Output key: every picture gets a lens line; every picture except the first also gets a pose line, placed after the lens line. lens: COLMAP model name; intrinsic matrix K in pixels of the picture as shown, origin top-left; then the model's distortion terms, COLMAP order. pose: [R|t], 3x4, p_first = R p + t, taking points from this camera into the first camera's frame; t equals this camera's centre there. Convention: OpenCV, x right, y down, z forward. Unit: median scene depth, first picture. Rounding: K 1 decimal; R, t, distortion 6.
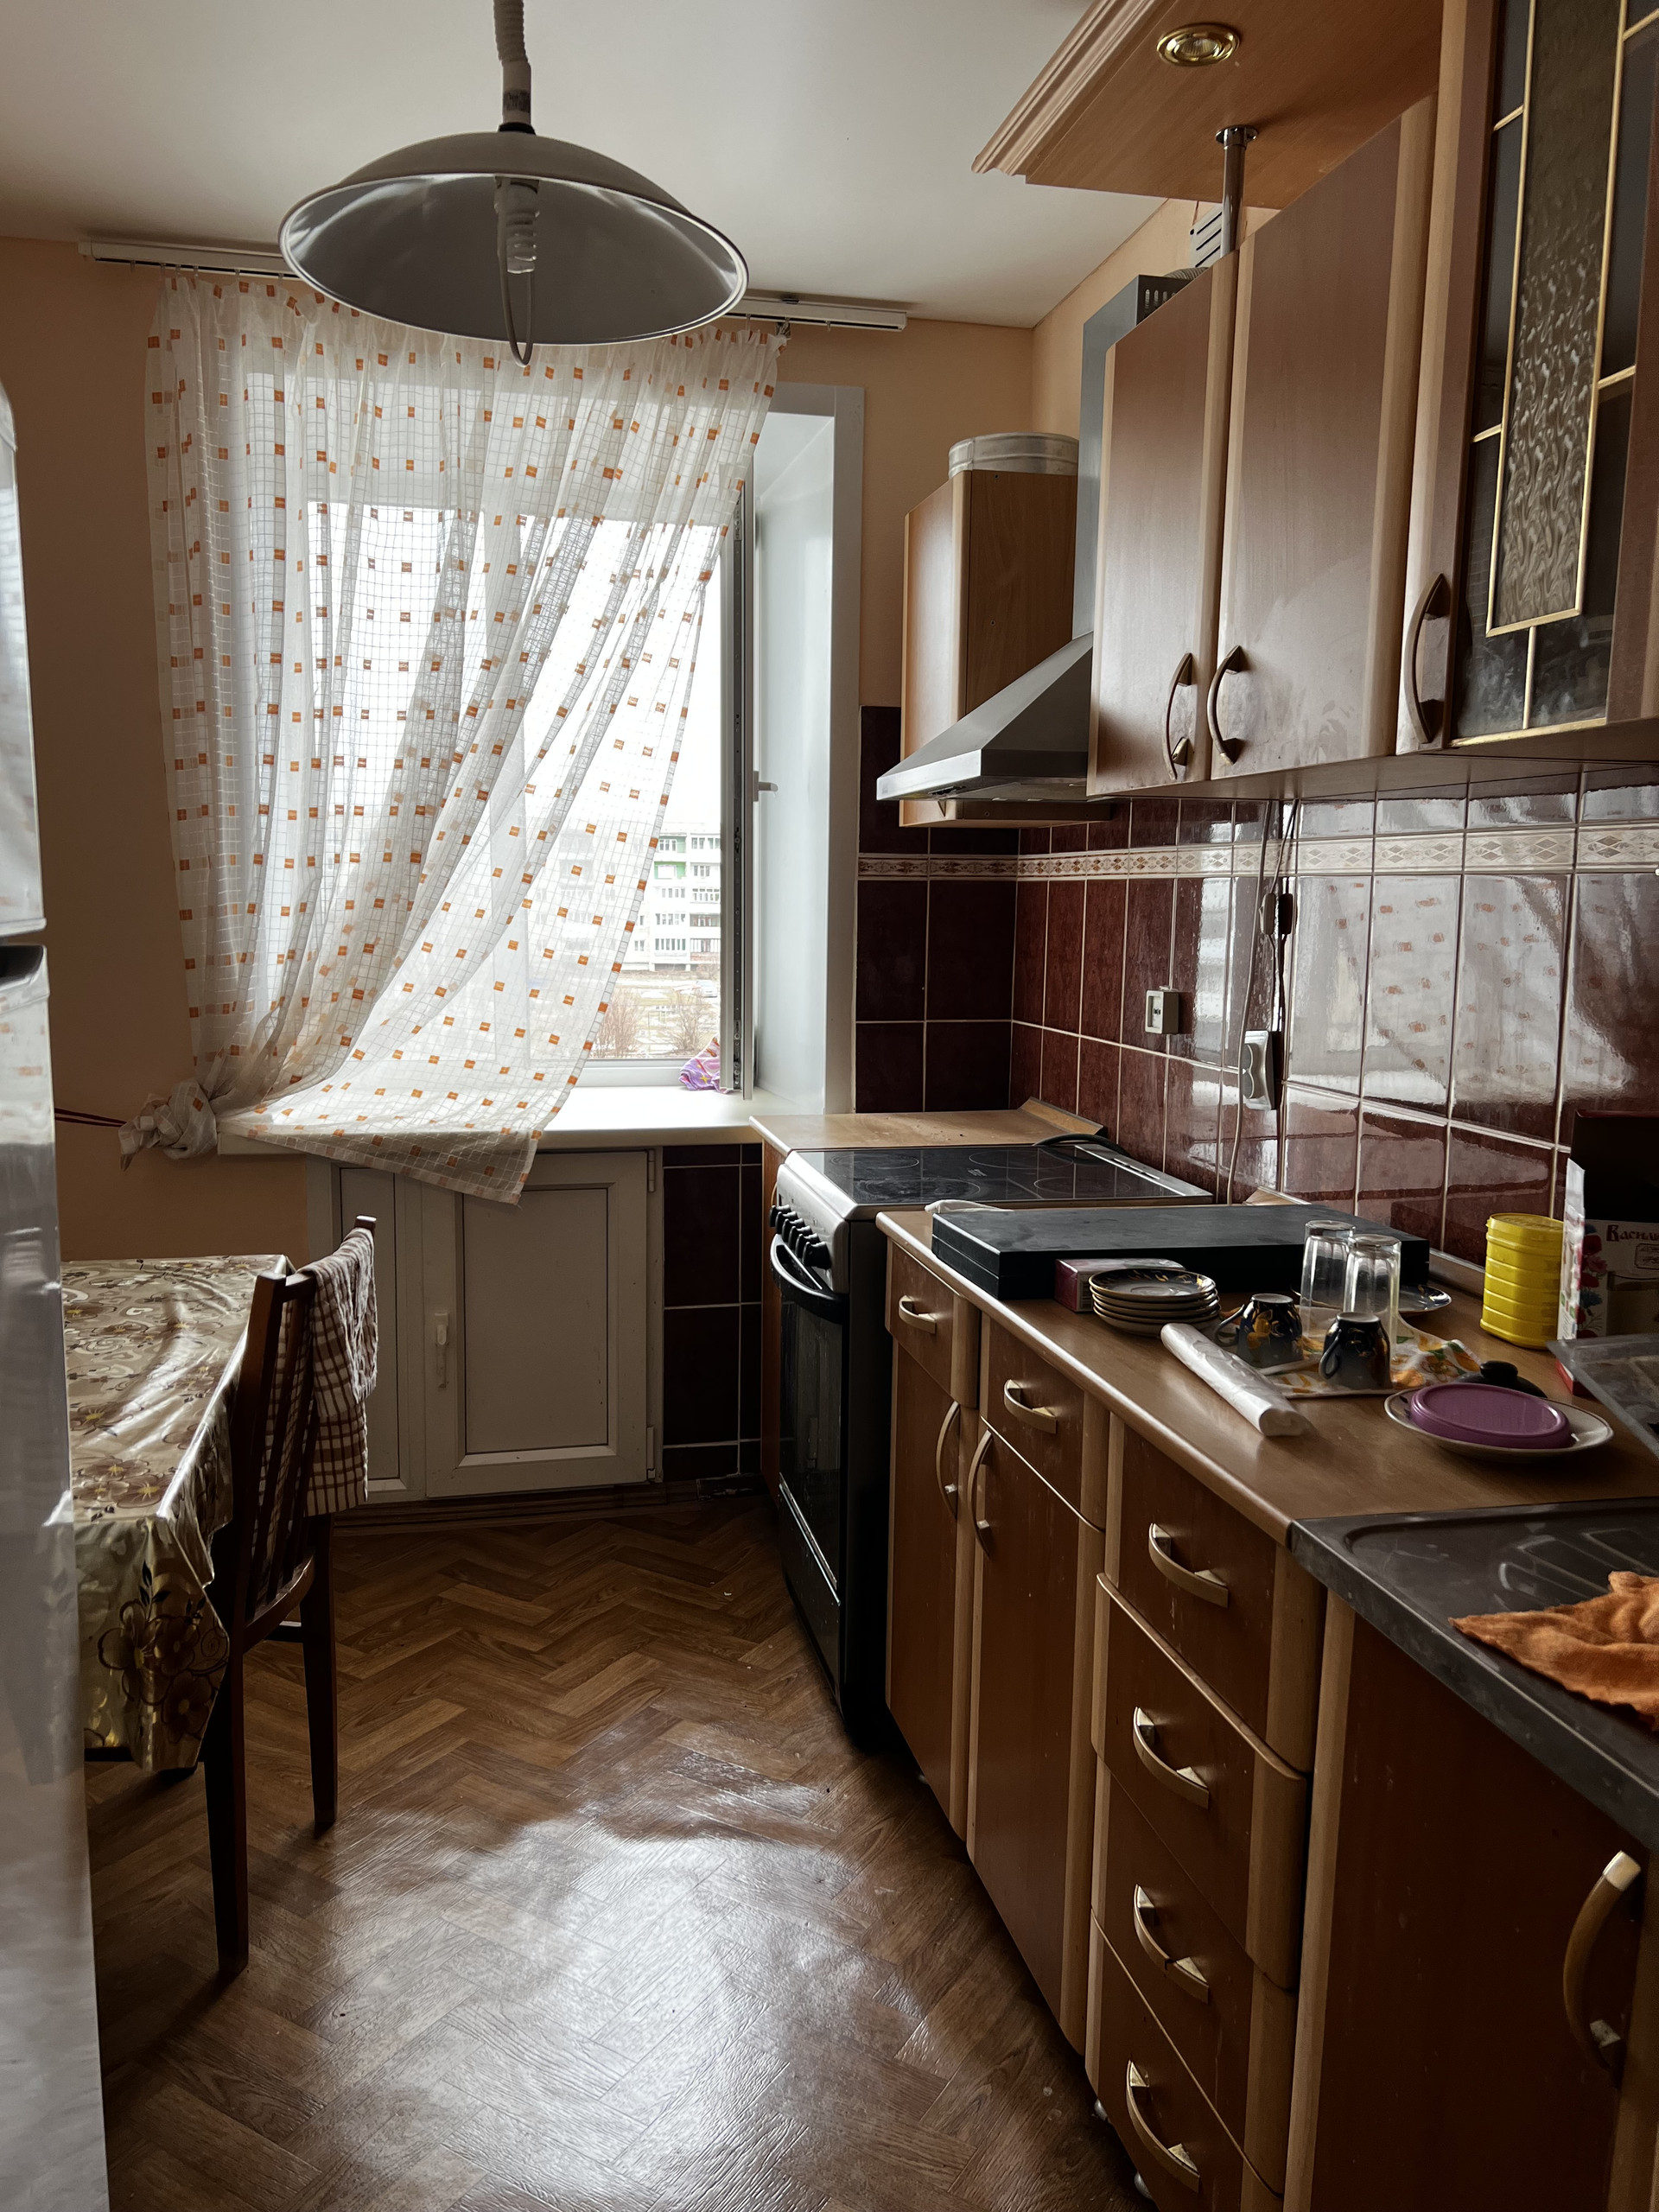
lens RADIAL K [[1647.1, 0, 800.5], [0, 1647.1, 1100.9], [0, 0, 1]] dist [0.094859, -0.103113]
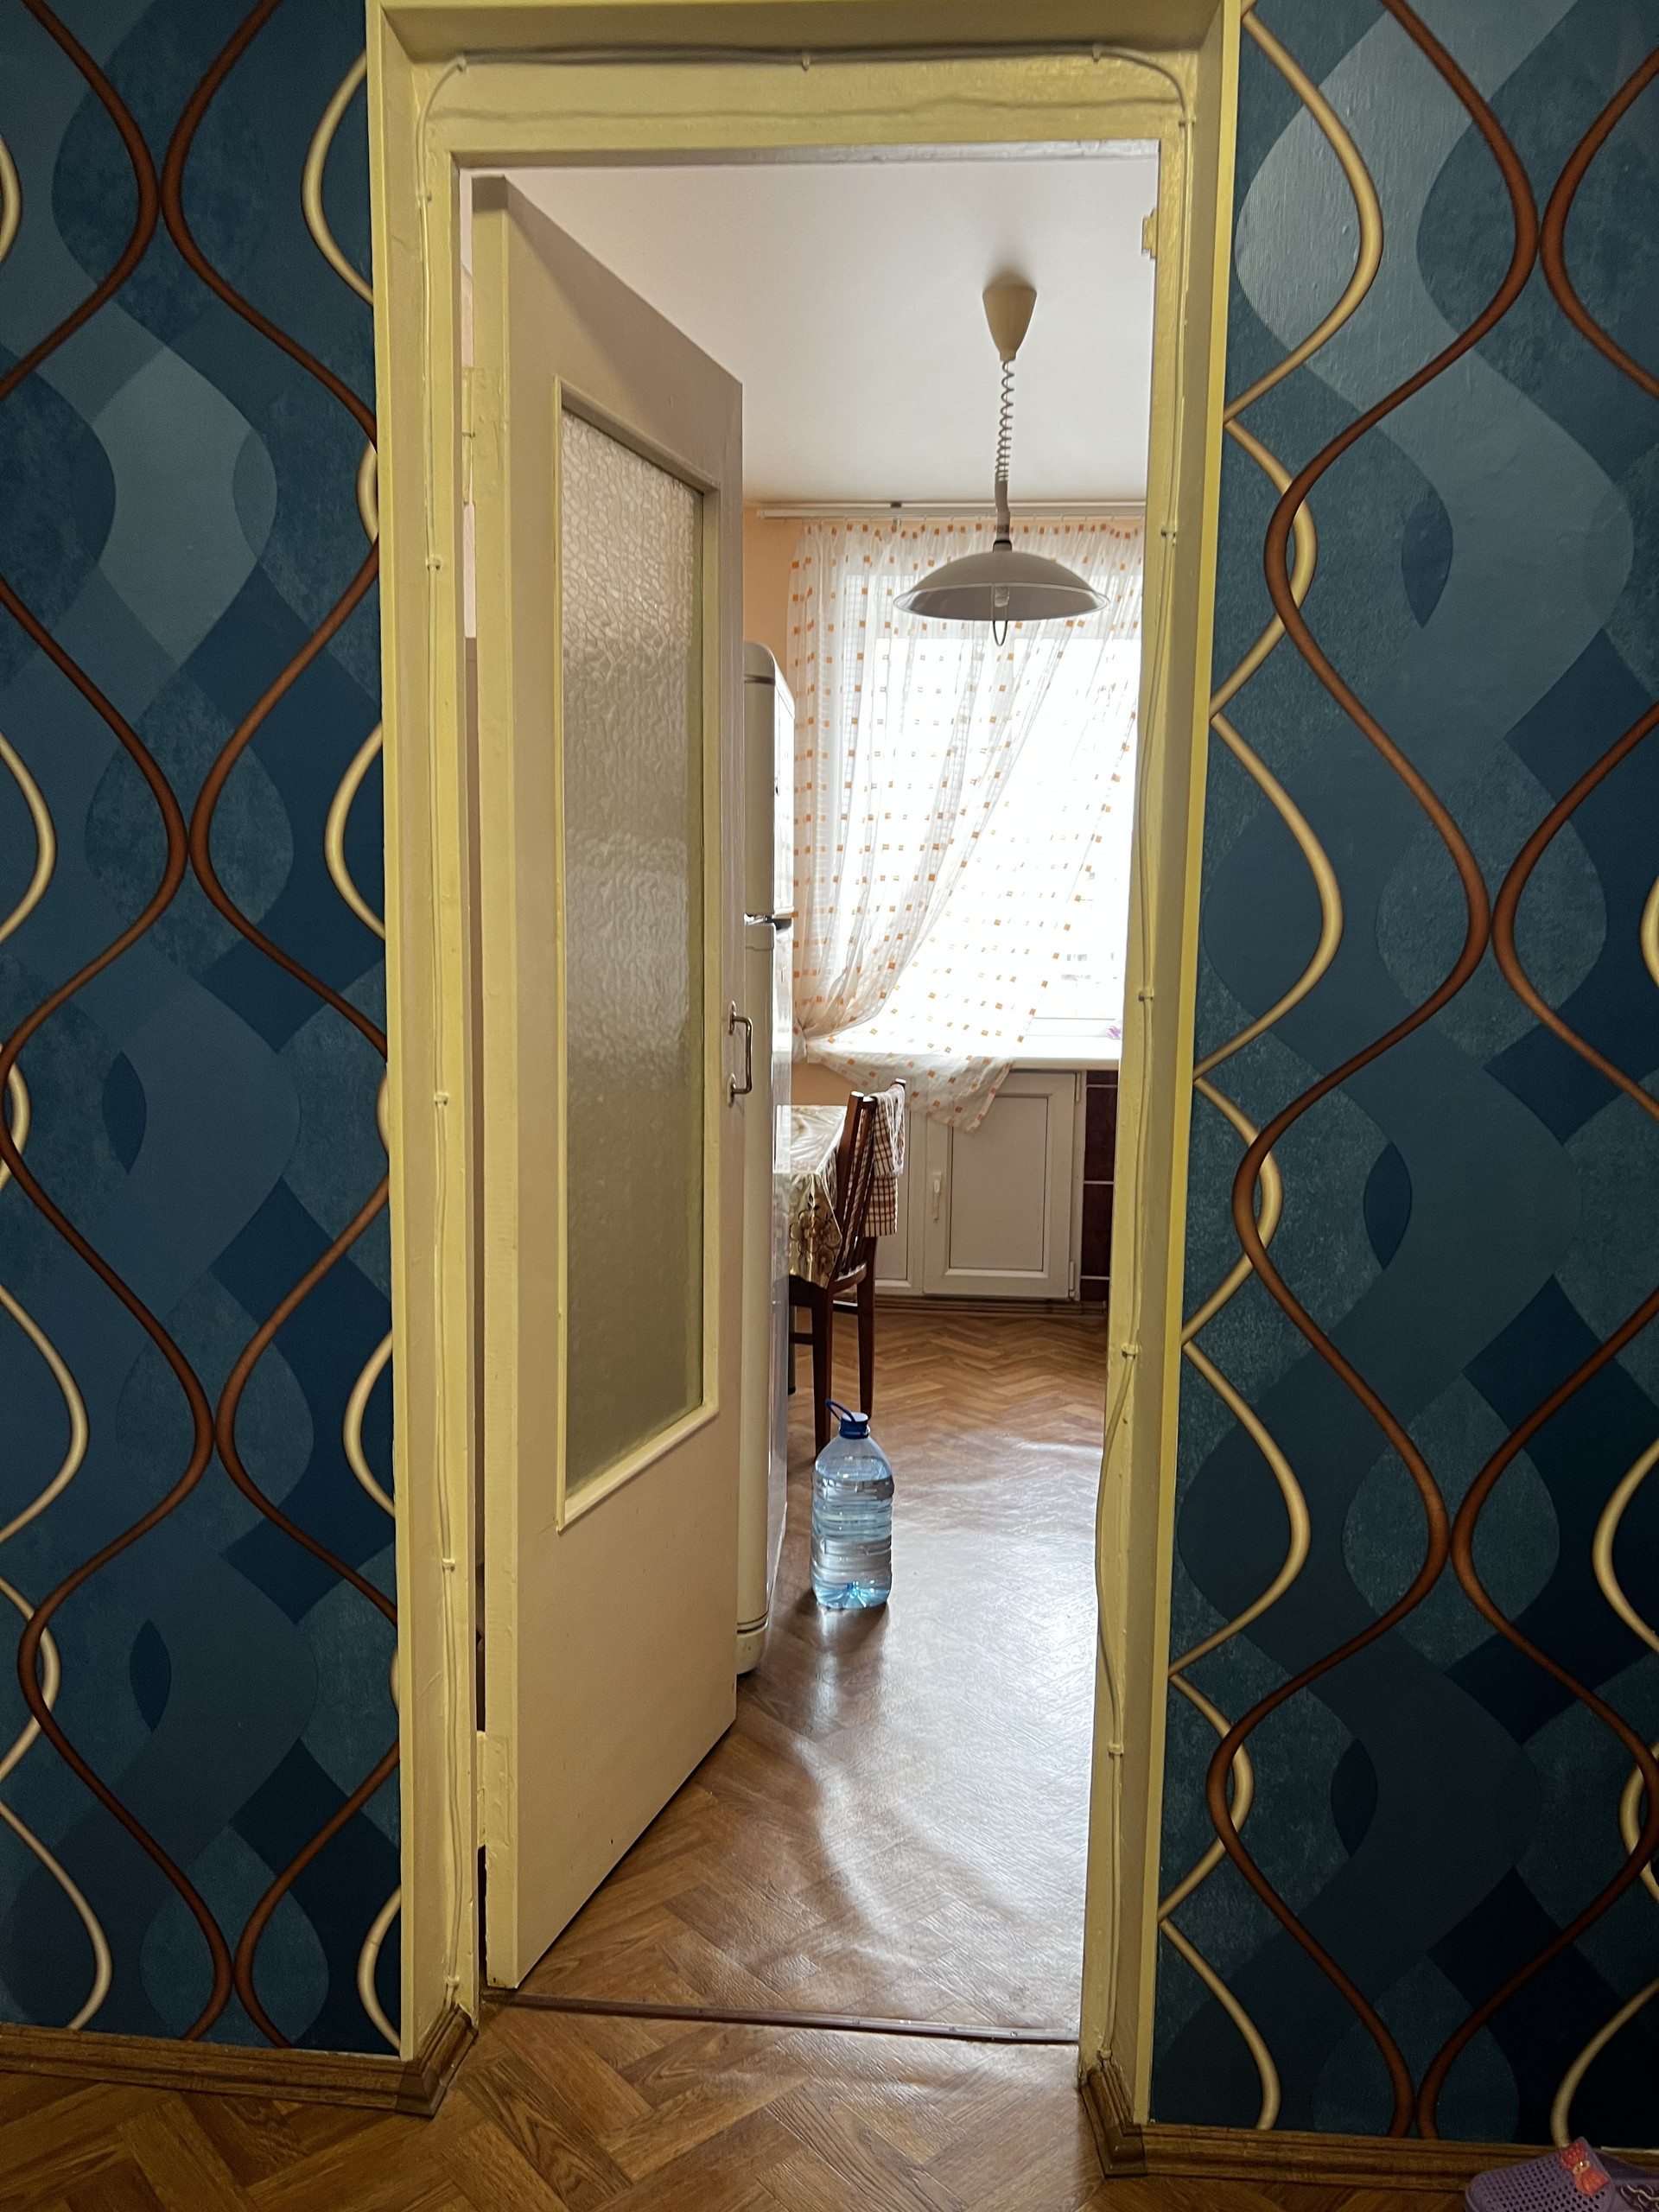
lens RADIAL K [[1647.1, 0, 800.5], [0, 1647.1, 1100.9], [0, 0, 1]] dist [0.094859, -0.103113]
pose [[0.955526, 0.039473, -0.292254, 0.114411], [-0.042153, 0.999107, -0.002876, 0.075424], [0.291880, 0.015067, 0.956336, -0.538405]]
